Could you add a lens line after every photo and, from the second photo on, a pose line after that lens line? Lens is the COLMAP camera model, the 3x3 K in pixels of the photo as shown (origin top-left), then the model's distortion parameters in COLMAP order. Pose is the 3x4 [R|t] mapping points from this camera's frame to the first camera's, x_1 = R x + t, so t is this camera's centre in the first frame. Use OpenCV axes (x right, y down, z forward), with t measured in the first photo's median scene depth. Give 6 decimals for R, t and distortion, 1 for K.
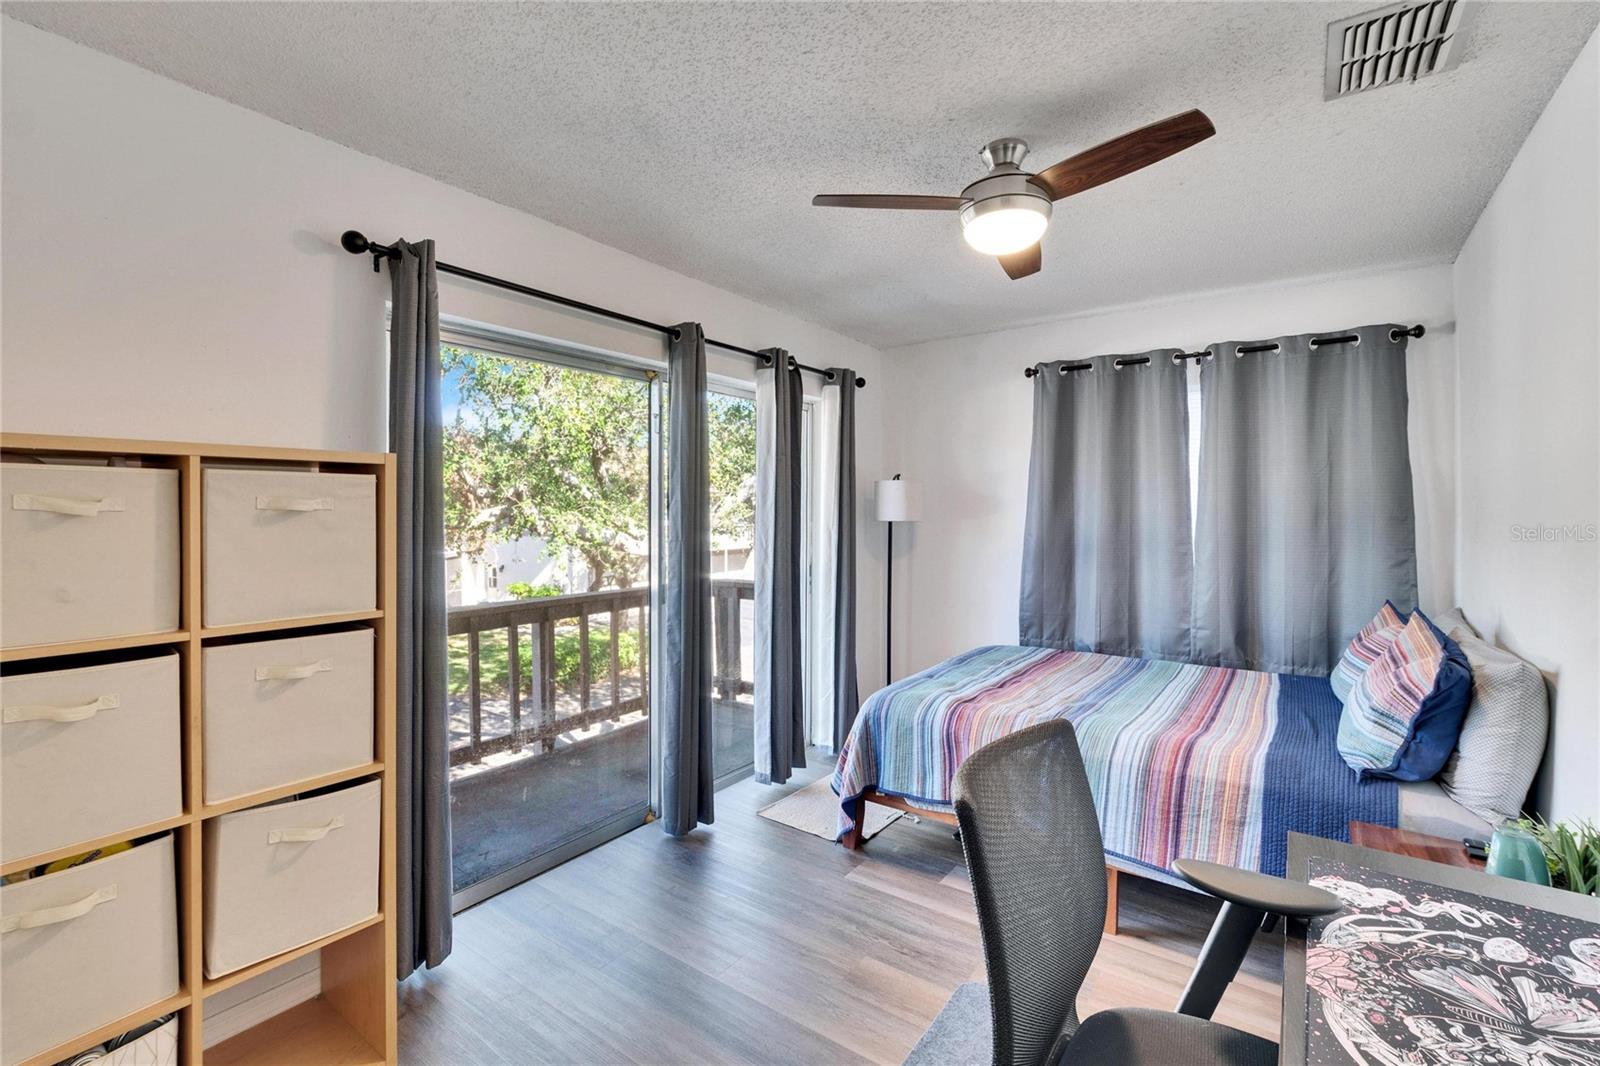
lens RADIAL K [[716.3, 0, 804.0], [0, 716.3, 518.4], [0, 0, 1]] dist [-0.006480, -0.000326]
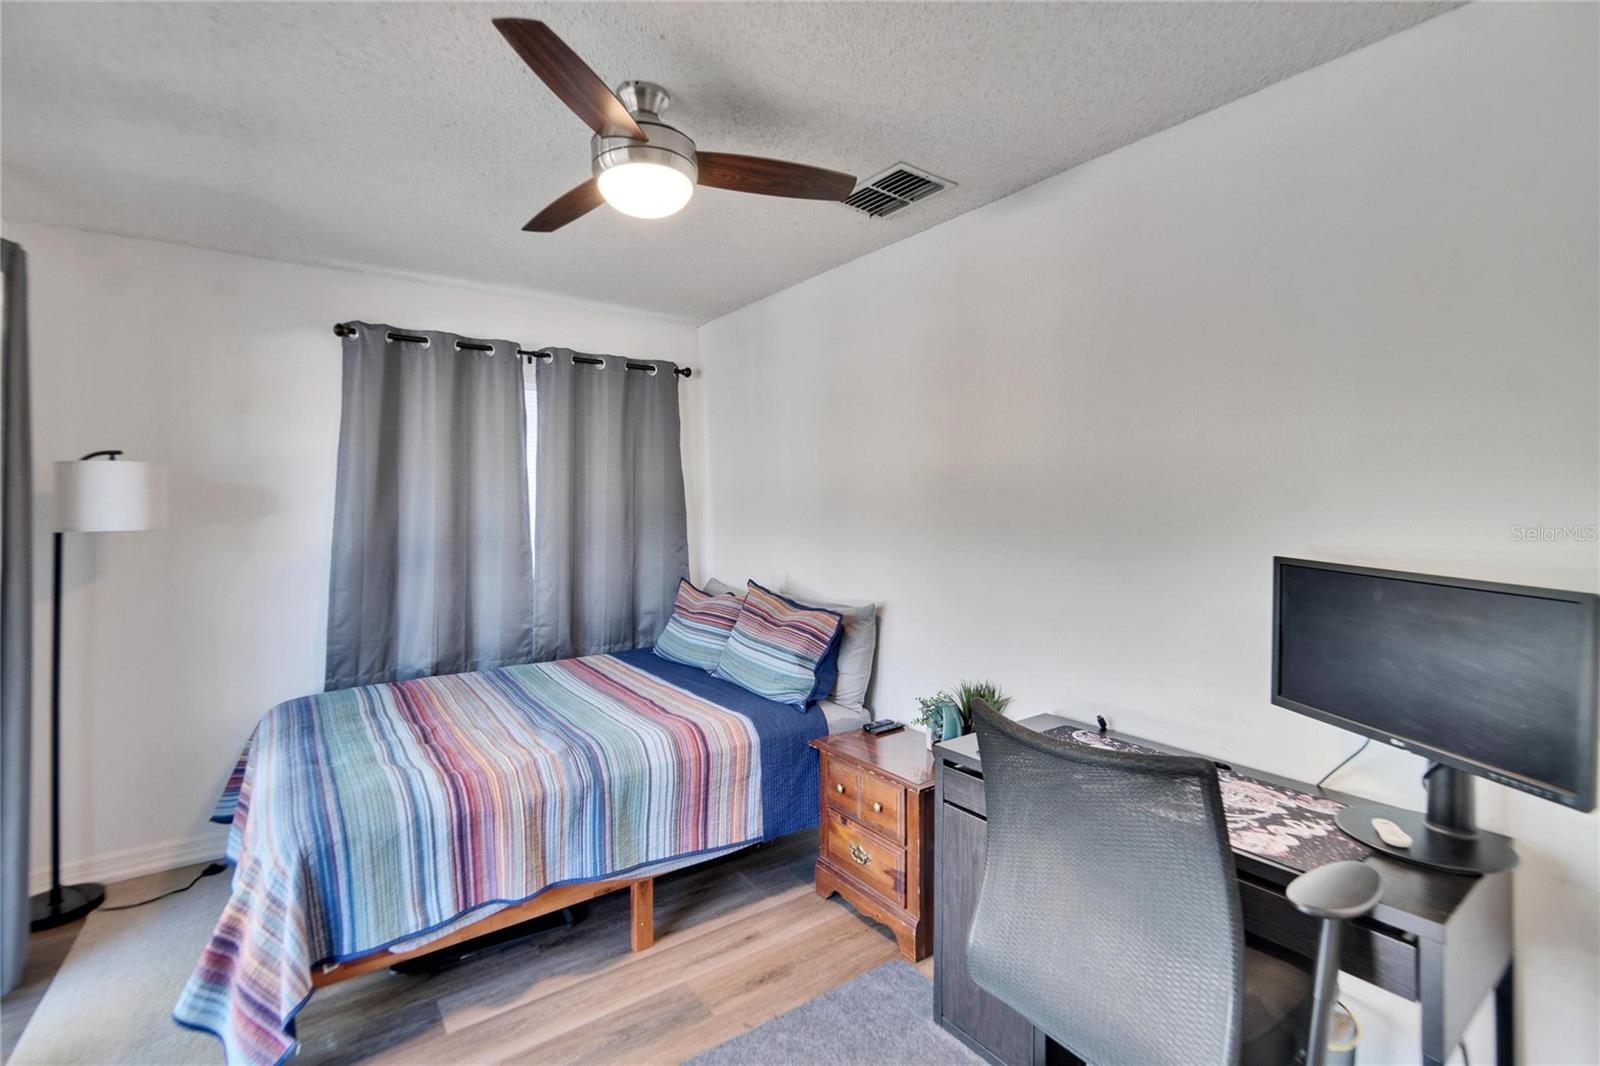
lens RADIAL K [[716.3, 0, 811.4], [0, 716.3, 504.4], [0, 0, 1]] dist [-0.006480, -0.000326]
pose [[0.305890, -0.003669, 0.952060, -0.294375], [0.015101, 0.999885, -0.000998, -0.010935], [-0.951947, 0.014682, 0.305910, 0.333734]]
